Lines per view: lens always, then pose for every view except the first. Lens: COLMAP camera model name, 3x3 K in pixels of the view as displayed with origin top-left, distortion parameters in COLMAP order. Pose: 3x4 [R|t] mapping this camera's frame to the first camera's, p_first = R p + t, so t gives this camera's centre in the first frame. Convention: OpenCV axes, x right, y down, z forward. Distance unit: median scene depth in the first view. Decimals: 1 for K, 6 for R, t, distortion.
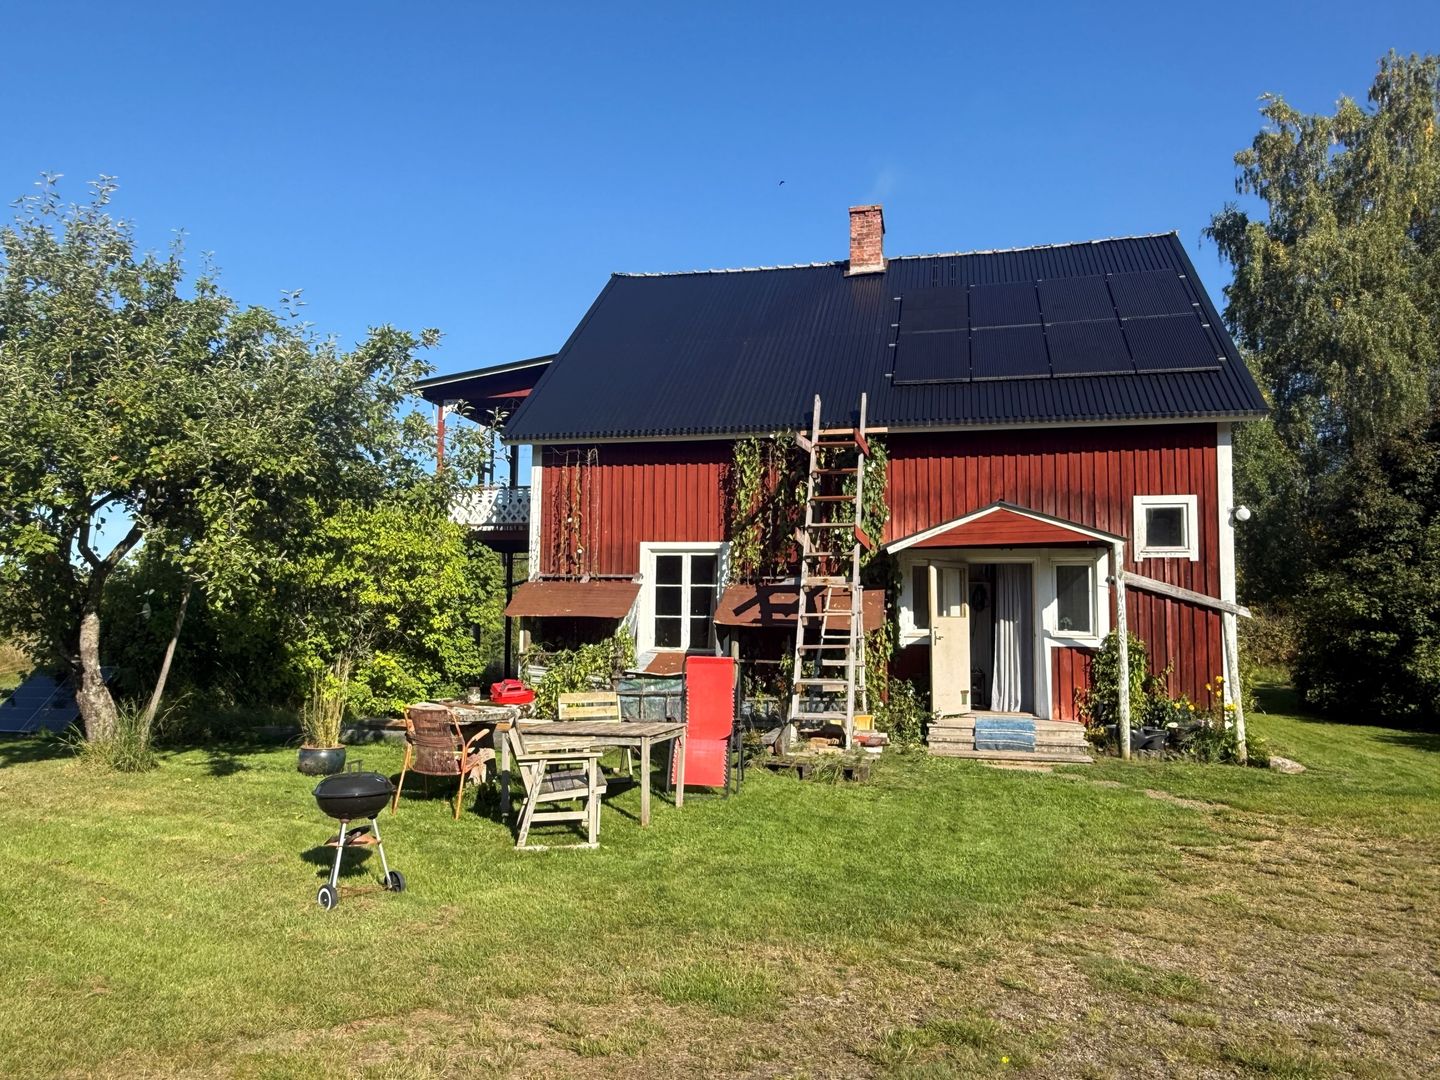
lens RADIAL K [[979.9, 0, 720.0], [0, 979.9, 540.0], [0, 0, 1]] dist [0.000484, 0.001459]
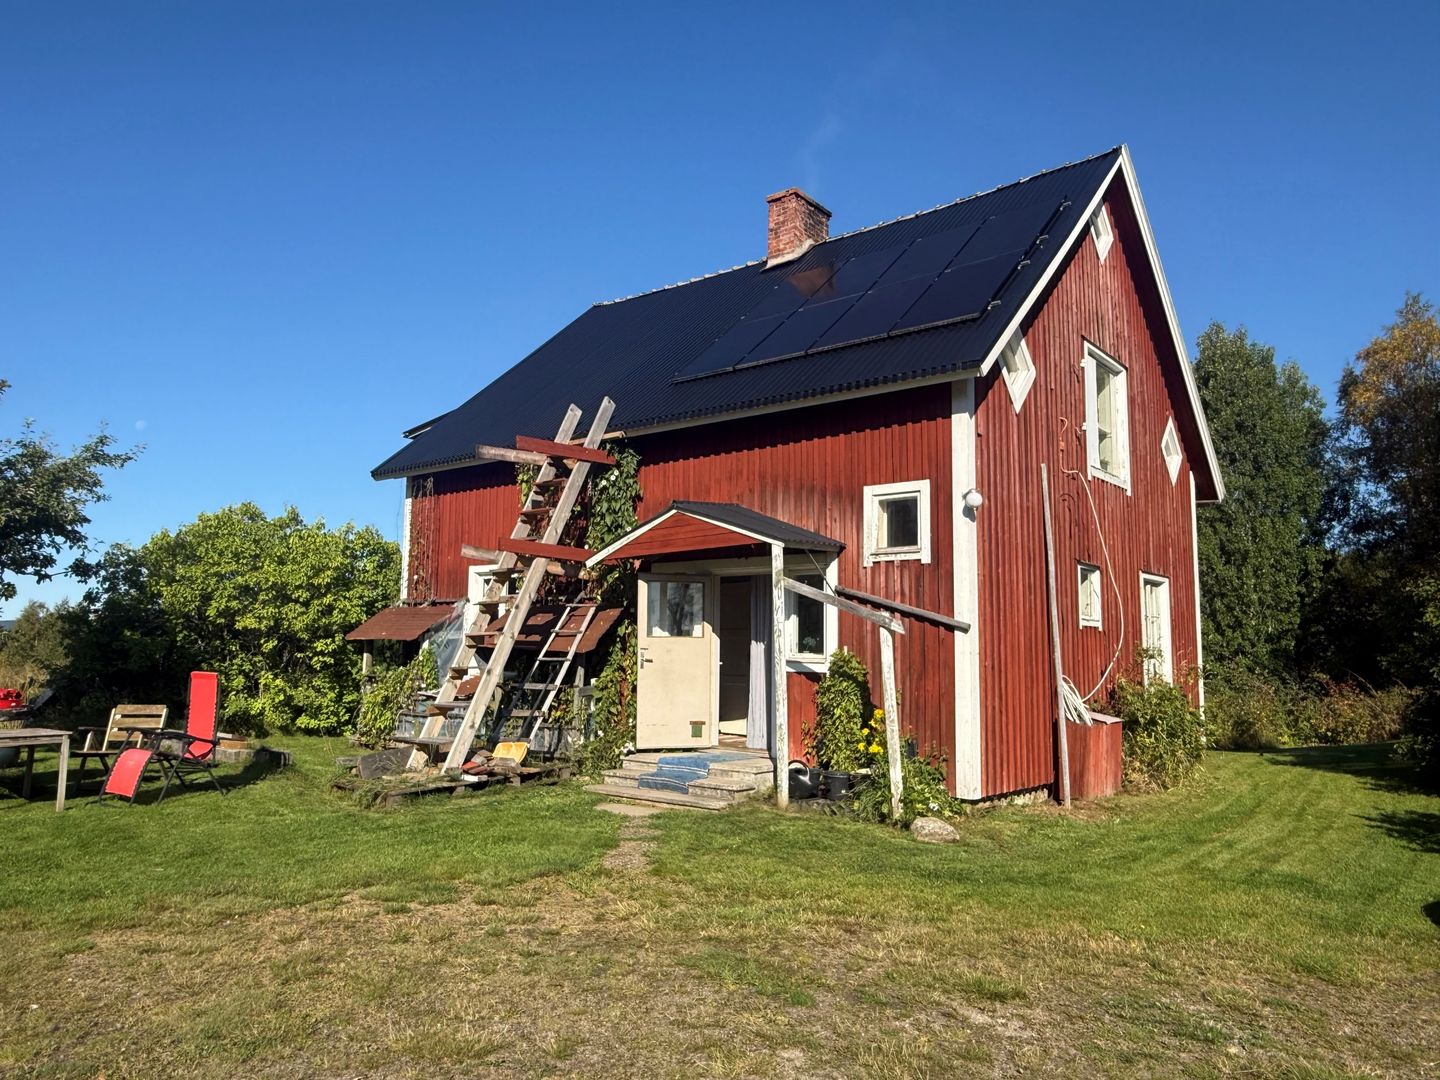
lens RADIAL K [[979.9, 0, 720.0], [0, 979.9, 540.0], [0, 0, 1]] dist [0.000484, 0.001459]
pose [[0.904539, -0.048234, -0.423654, 0.655338], [0.033436, 0.998545, -0.042299, 0.029946], [0.425078, 0.024096, 0.904836, 0.213812]]
